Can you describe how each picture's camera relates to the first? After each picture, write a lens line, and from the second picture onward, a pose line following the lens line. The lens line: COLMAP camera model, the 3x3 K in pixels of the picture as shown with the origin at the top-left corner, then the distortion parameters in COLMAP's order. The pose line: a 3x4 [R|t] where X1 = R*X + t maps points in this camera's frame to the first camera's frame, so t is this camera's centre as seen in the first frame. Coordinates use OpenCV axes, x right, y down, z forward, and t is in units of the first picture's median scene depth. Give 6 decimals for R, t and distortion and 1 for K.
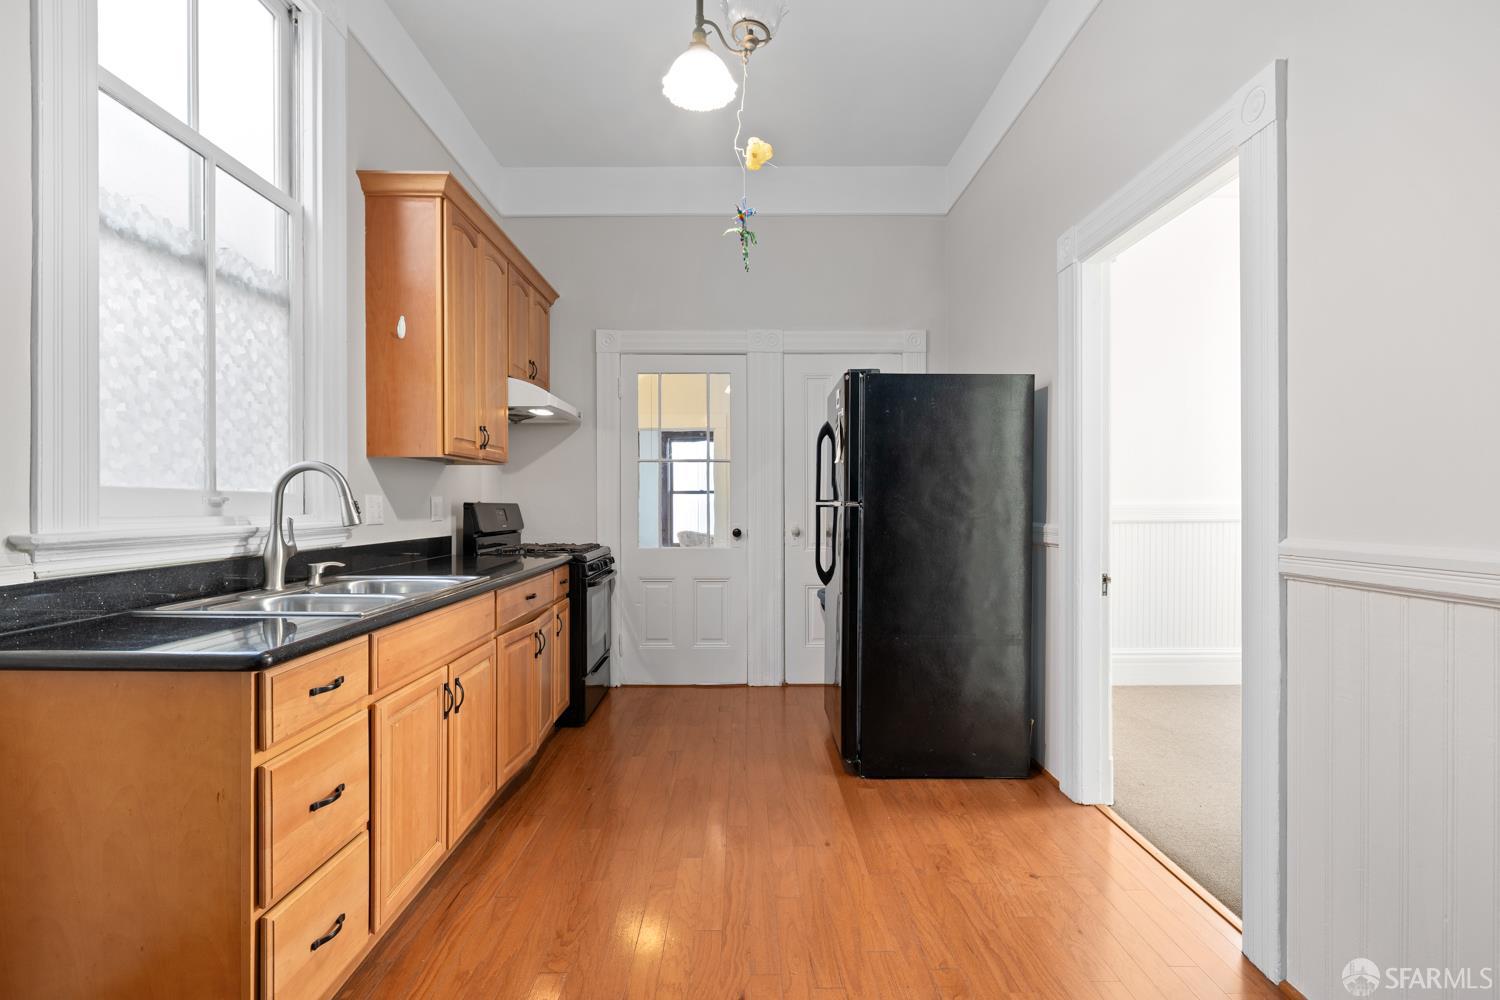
lens RADIAL K [[678.5, 0, 747.9], [0, 678.5, 507.8], [0, 0, 1]] dist [-0.003905, 0.000541]
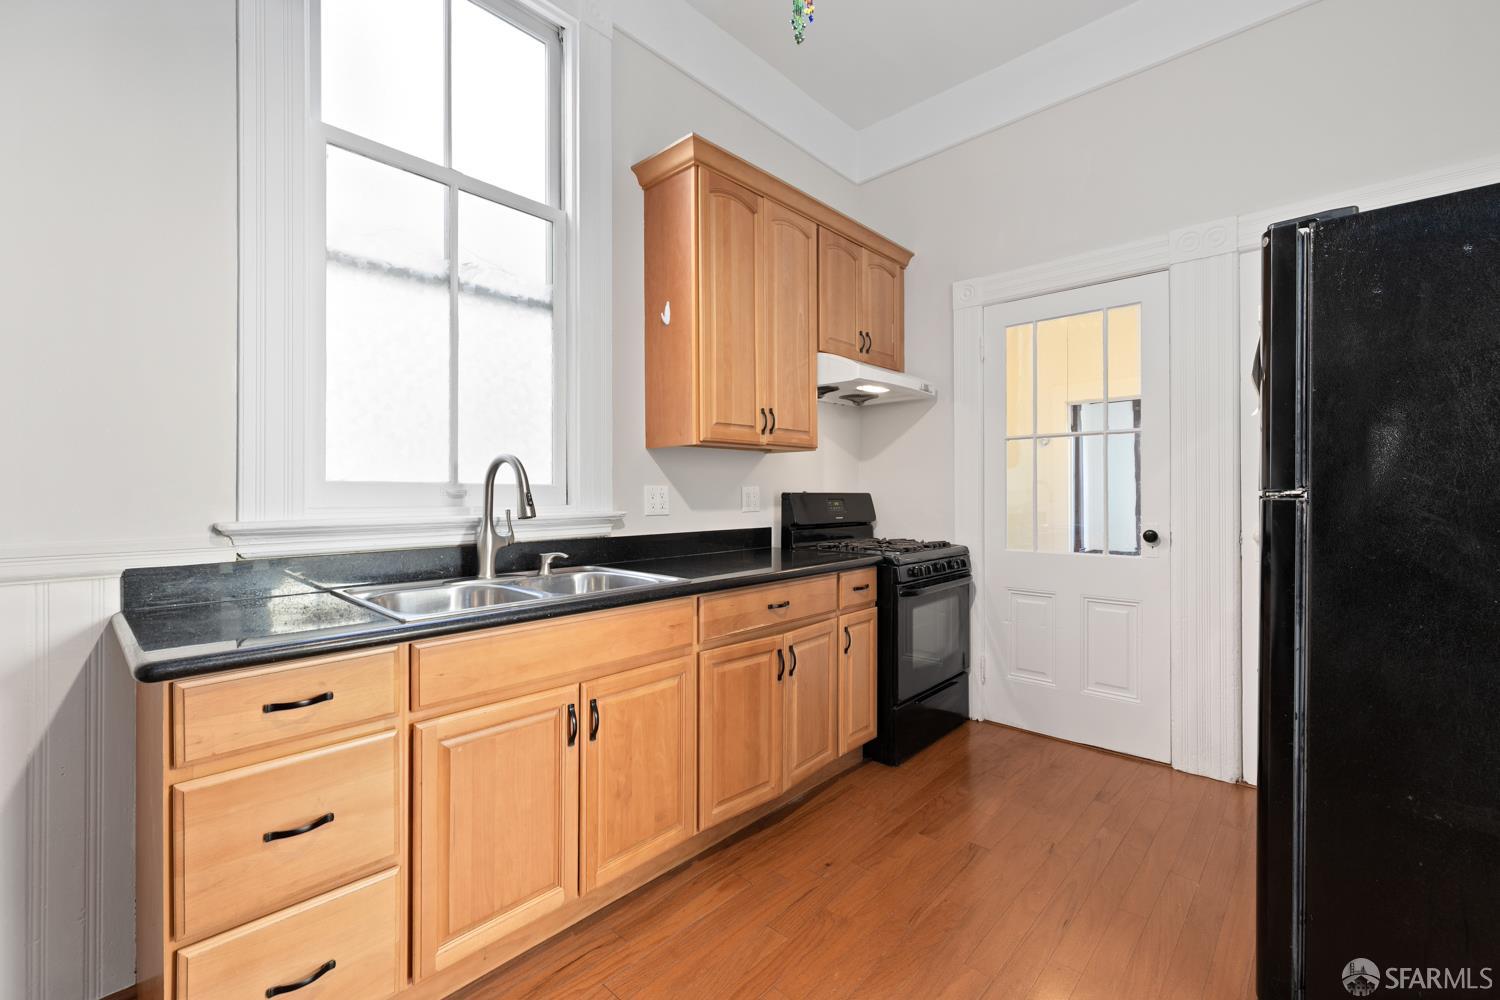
lens RADIAL K [[634.9, 0, 745.7], [0, 634.9, 493.8], [0, 0, 1]] dist [-0.001102, 0.000332]
pose [[0.726732, -0.000809, -0.686920, 0.225905], [-0.001816, 0.999994, -0.003098, -0.004952], [0.686918, 0.003499, 0.726726, 0.477248]]
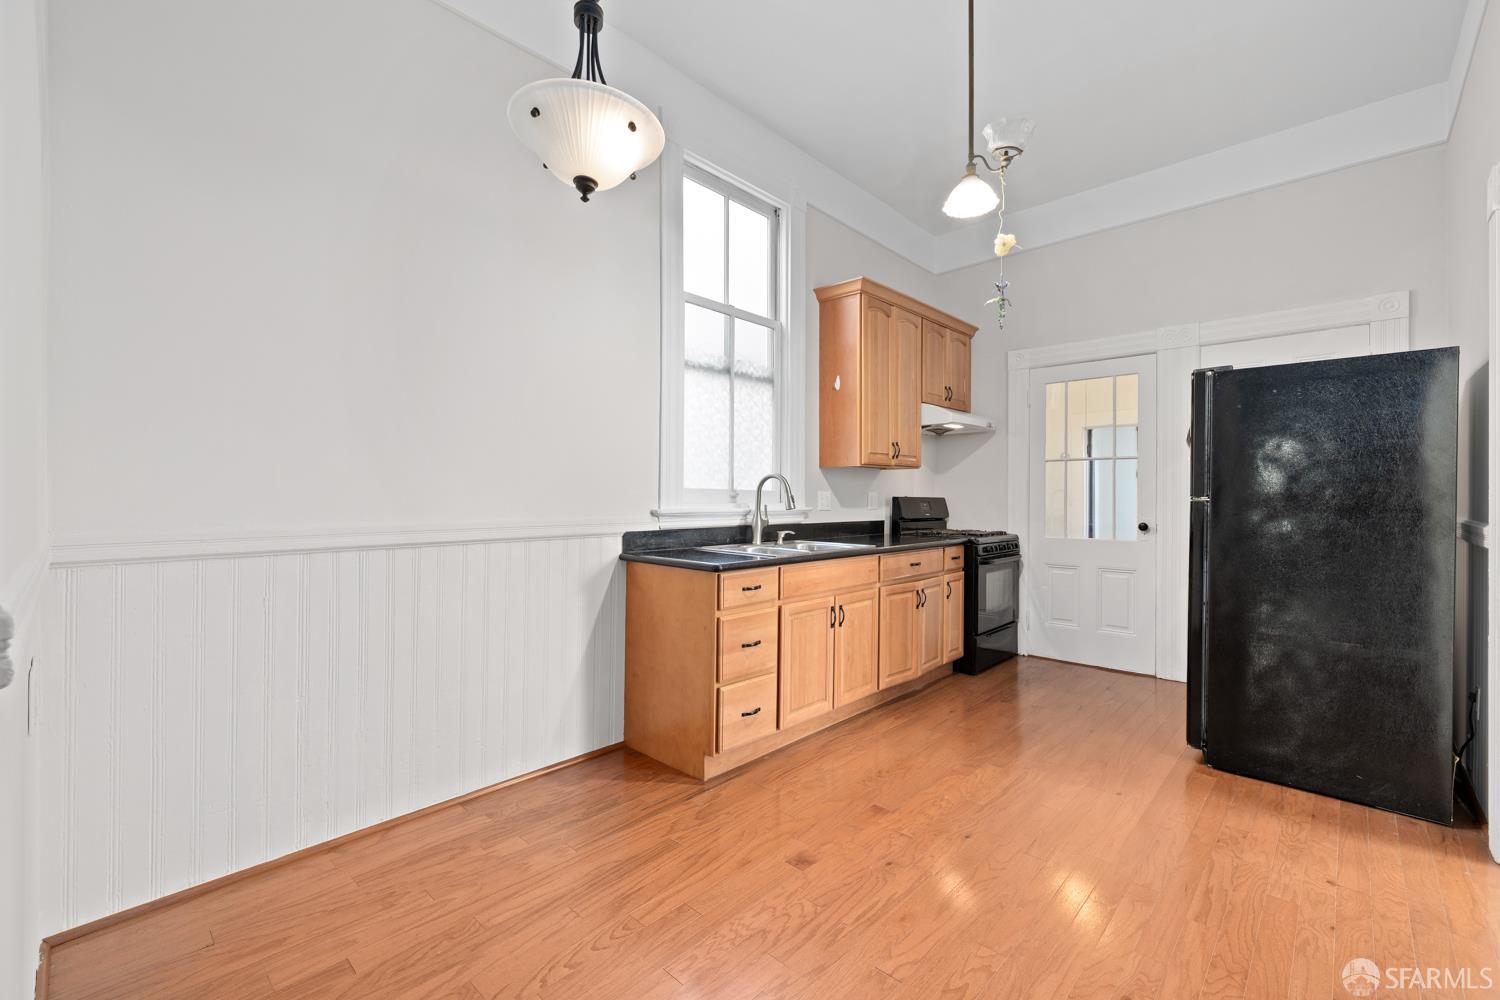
lens RADIAL K [[634.9, 0, 746.2], [0, 634.9, 497.0], [0, 0, 1]] dist [-0.001102, 0.000332]
pose [[0.721321, 0.003950, -0.692590, 0.393421], [-0.009519, 0.999946, -0.004210, 0.002129], [0.692536, 0.009630, 0.721319, -0.214274]]
